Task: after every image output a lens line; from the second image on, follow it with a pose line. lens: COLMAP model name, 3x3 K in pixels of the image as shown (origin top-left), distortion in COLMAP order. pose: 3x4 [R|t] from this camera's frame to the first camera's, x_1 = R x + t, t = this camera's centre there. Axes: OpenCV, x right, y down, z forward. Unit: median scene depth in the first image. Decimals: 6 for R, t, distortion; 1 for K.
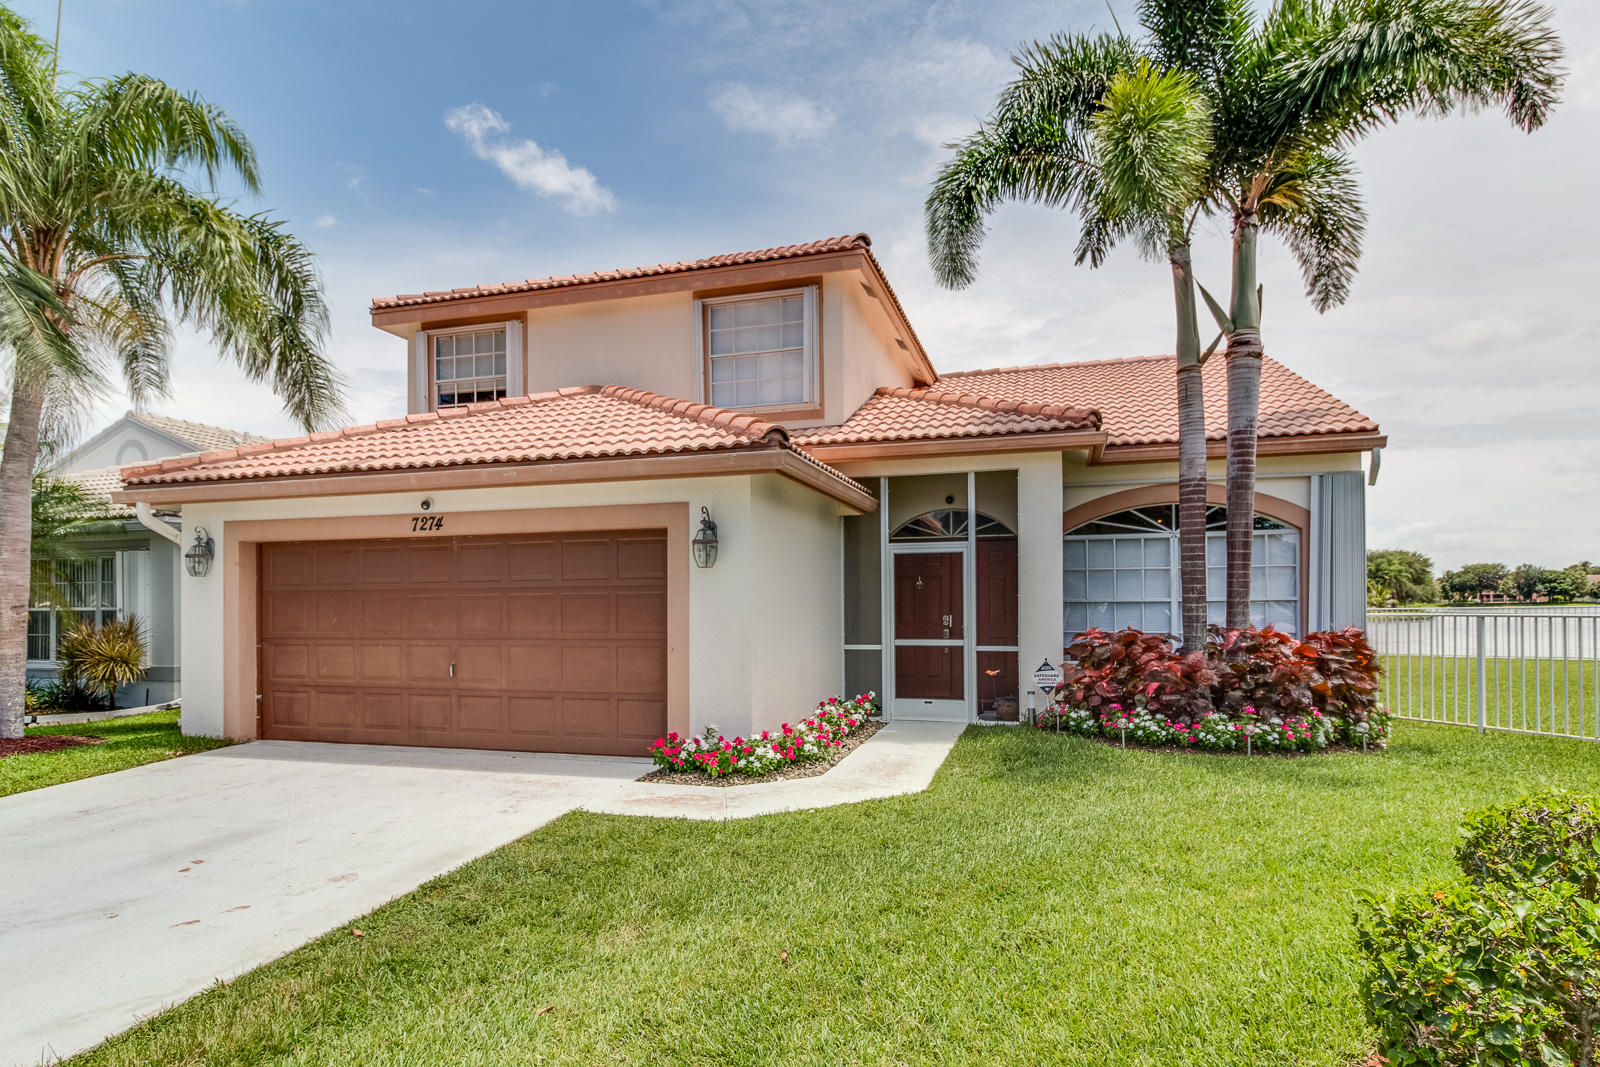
lens RADIAL K [[874.8, 0, 795.5], [0, 874.8, 565.0], [0, 0, 1]] dist [0.002788, -0.000679]
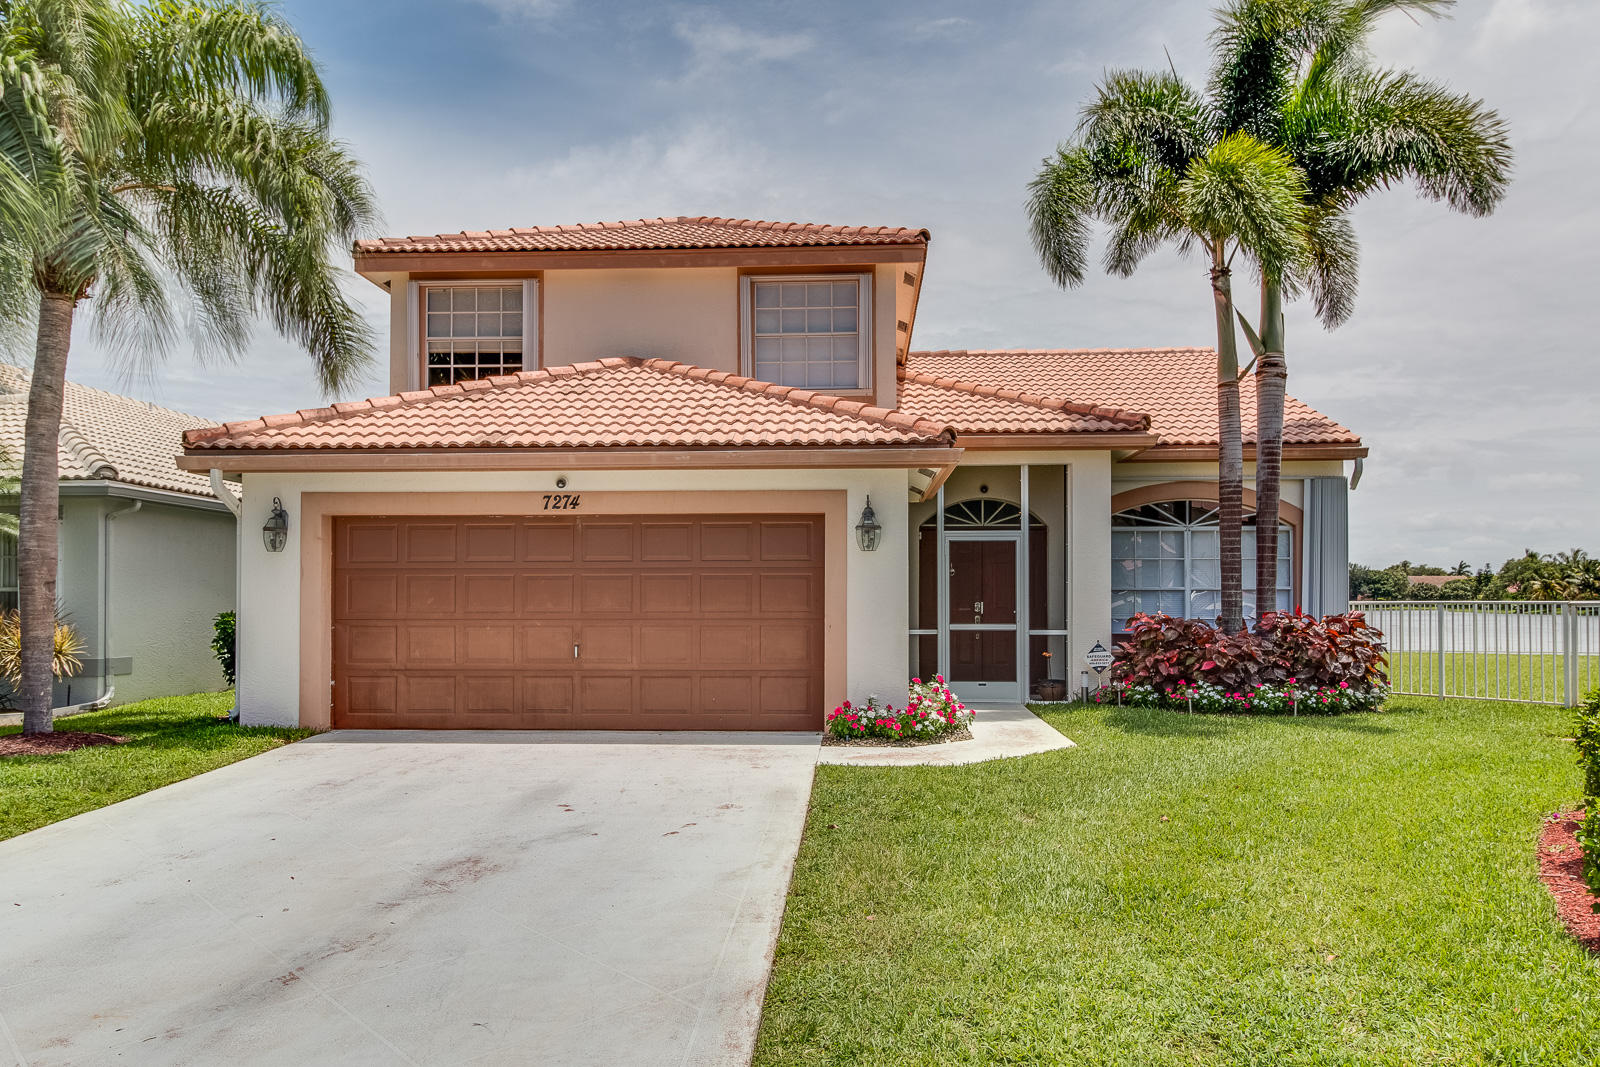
lens RADIAL K [[1114.1, 0, 800.6], [0, 1114.1, 536.8], [0, 0, 1]] dist [0.001435, 0.002317]
pose [[0.971376, 0.020014, 0.236704, -0.426596], [-0.016563, 0.999726, -0.016558, 0.007812], [-0.236971, 0.012163, 0.971441, -0.269843]]
